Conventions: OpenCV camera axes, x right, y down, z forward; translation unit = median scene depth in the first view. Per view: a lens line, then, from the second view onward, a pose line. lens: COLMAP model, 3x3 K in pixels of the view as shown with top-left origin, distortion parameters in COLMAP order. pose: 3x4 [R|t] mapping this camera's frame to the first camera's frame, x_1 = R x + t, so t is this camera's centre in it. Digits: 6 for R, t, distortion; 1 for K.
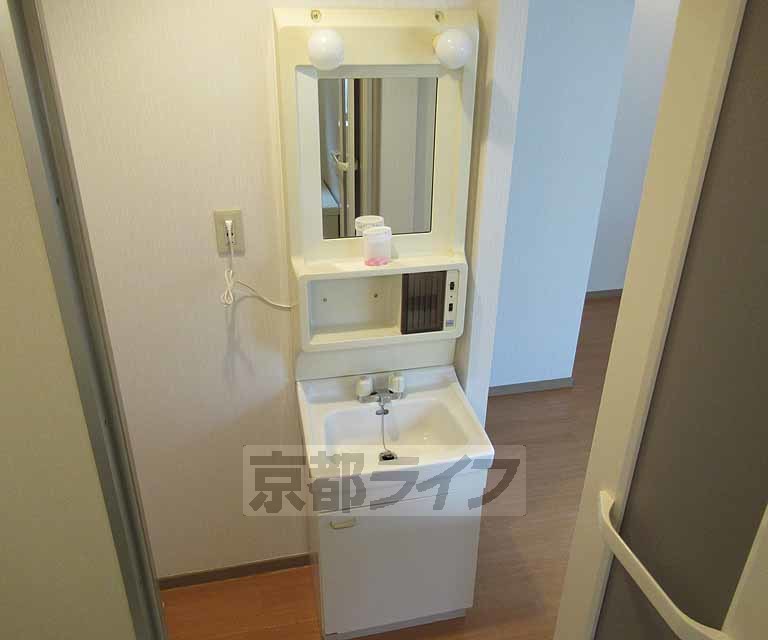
lens RADIAL K [[643.1, 0, 395.7], [0, 643.1, 322.2], [0, 0, 1]] dist [-0.002033, -0.002656]
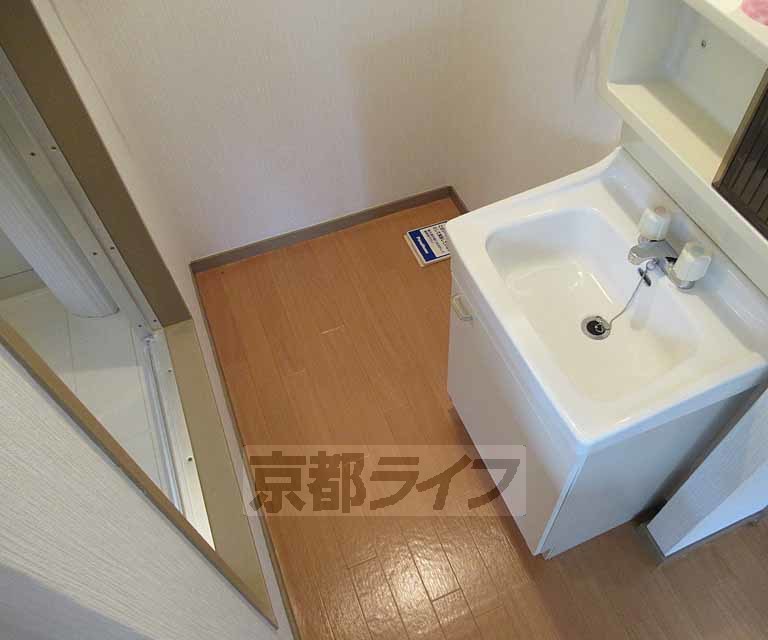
lens RADIAL K [[643.1, 0, 395.7], [0, 643.1, 322.2], [0, 0, 1]] dist [-0.002033, -0.002656]
pose [[0.154579, 0.783646, -0.601668, 0.337466], [-0.409603, 0.605017, 0.682774, -0.147966], [0.899072, 0.140903, 0.414507, 0.556580]]
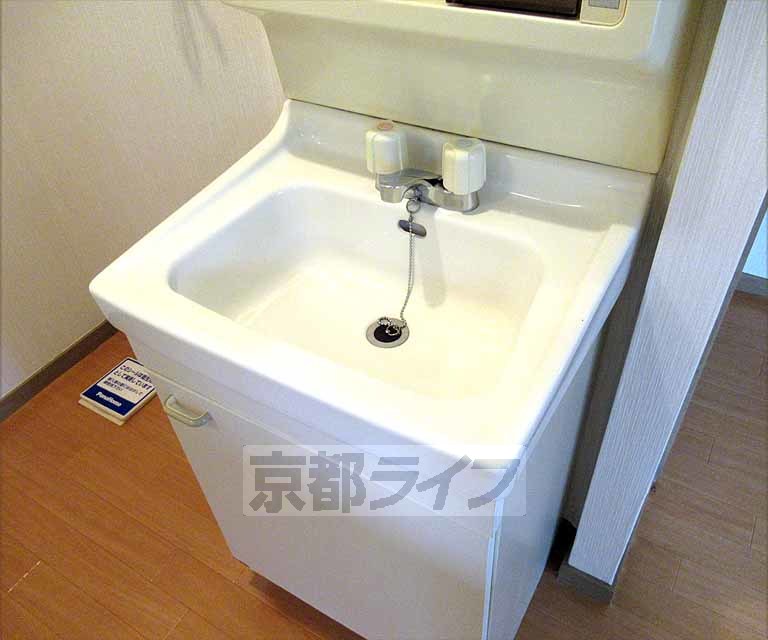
lens RADIAL K [[643.1, 0, 395.7], [0, 643.1, 322.2], [0, 0, 1]] dist [-0.002033, -0.002656]
pose [[0.716505, 0.426930, -0.551680, 0.222766], [-0.253404, 0.896116, 0.364366, 0.048173], [0.649928, -0.121272, 0.750258, 0.687055]]
